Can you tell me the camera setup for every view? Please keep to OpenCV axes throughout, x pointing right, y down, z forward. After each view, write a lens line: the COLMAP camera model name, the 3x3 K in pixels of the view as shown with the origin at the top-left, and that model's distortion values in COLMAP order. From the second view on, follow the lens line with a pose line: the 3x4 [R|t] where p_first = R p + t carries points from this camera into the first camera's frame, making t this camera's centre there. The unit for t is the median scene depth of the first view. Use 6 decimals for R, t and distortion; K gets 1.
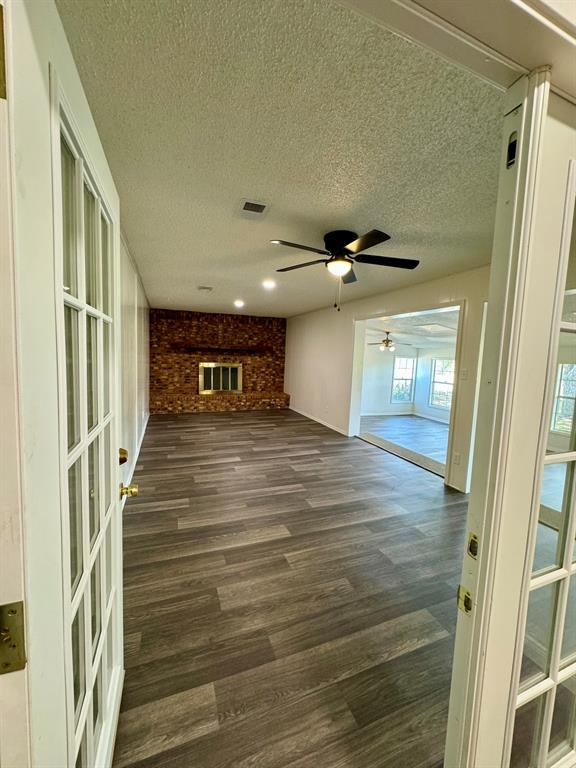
lens RADIAL K [[306.8, 0, 288.0], [0, 306.8, 384.0], [0, 0, 1]] dist [0.000085, -0.000509]
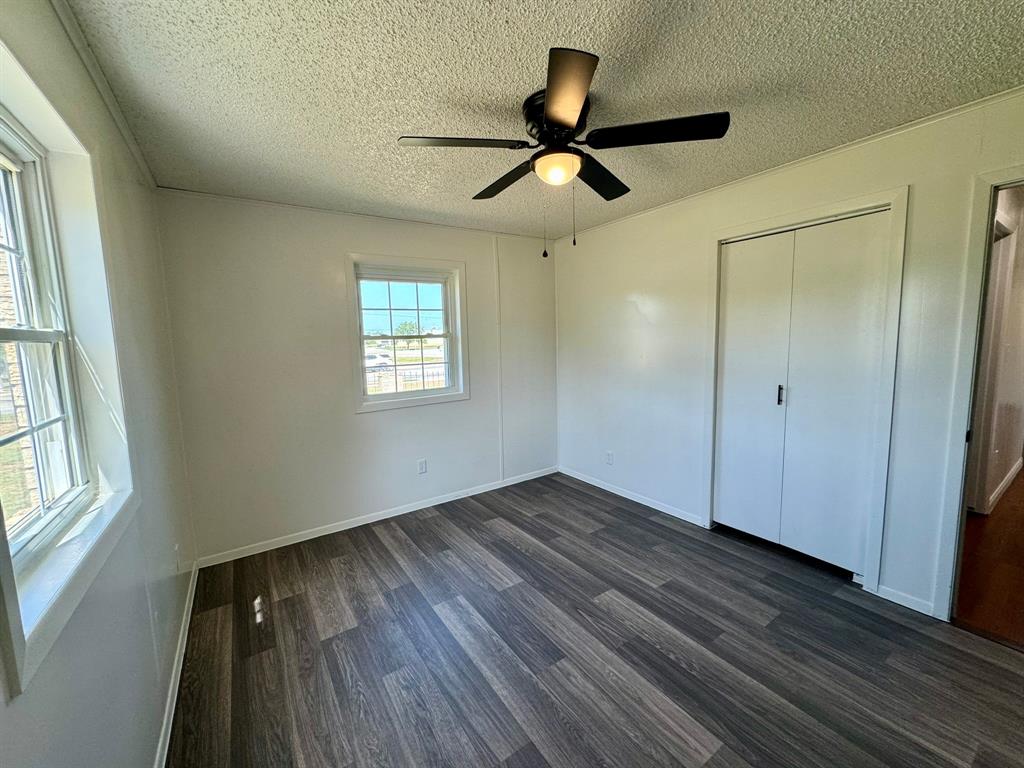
lens RADIAL K [[409.1, 0, 512.0], [0, 409.1, 384.0], [0, 0, 1]] dist [0.000085, -0.000509]
pose [[-0.215510, -0.140459, 0.966347, -0.722260], [0.118990, 0.978449, 0.168755, -0.144050], [-0.969225, 0.151354, -0.194152, 1.227652]]
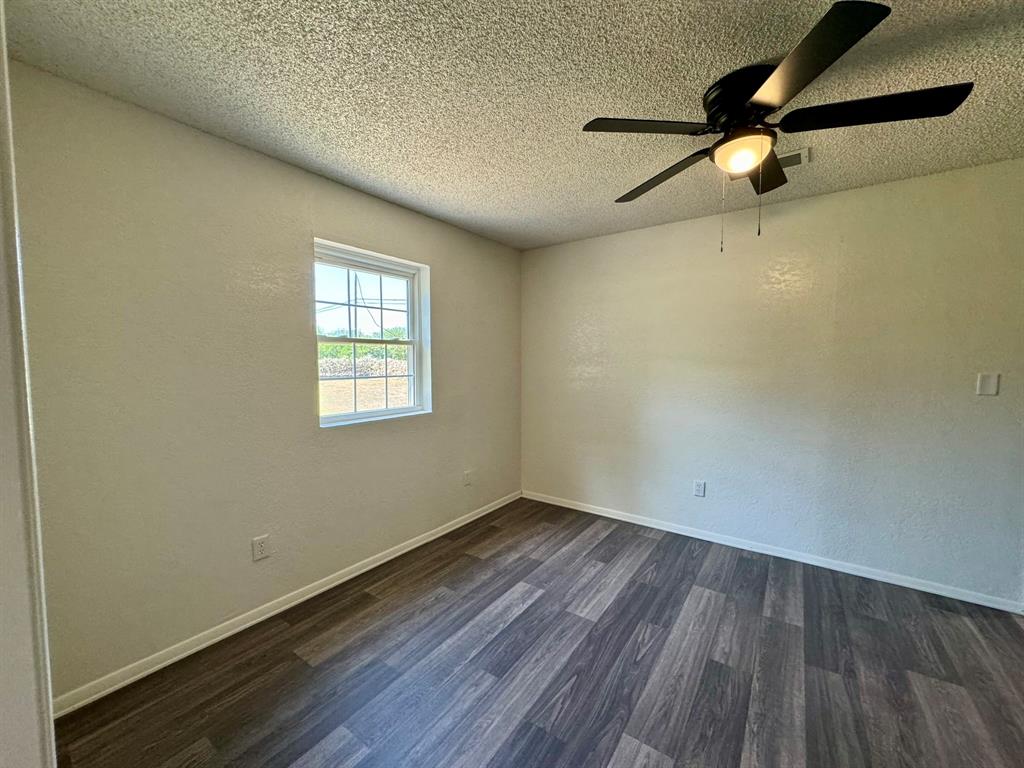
lens RADIAL K [[409.1, 0, 512.0], [0, 409.1, 384.0], [0, 0, 1]] dist [0.000085, -0.000509]
pose [[0.832943, -0.072085, 0.548644, -0.446001], [0.085959, 0.996299, 0.000400, -0.032755], [-0.546642, 0.046827, 0.836056, 0.497582]]
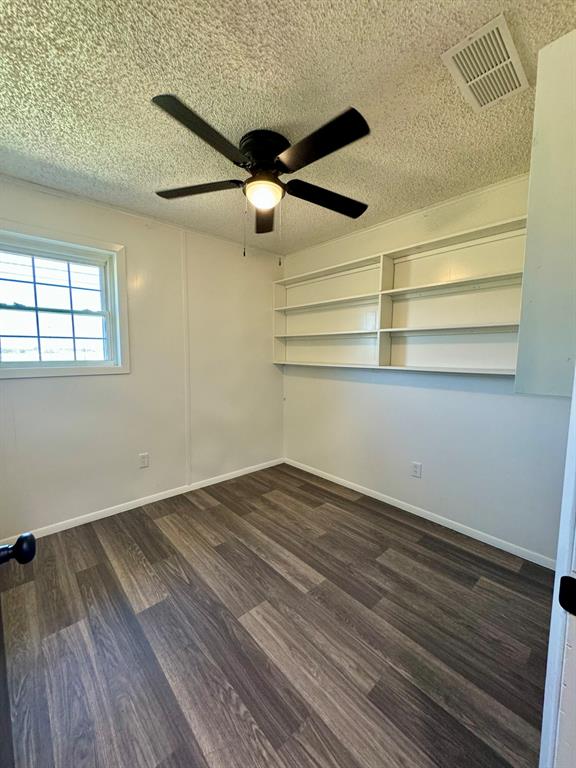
lens RADIAL K [[311.7, 0, 288.0], [0, 311.7, 384.0], [0, 0, 1]] dist [0.025203, 0.000189]
pose [[0.348768, 0.053685, -0.935670, 0.642957], [-0.078327, 0.996535, 0.027981, -0.014781], [0.933930, 0.063529, 0.351764, 0.946197]]
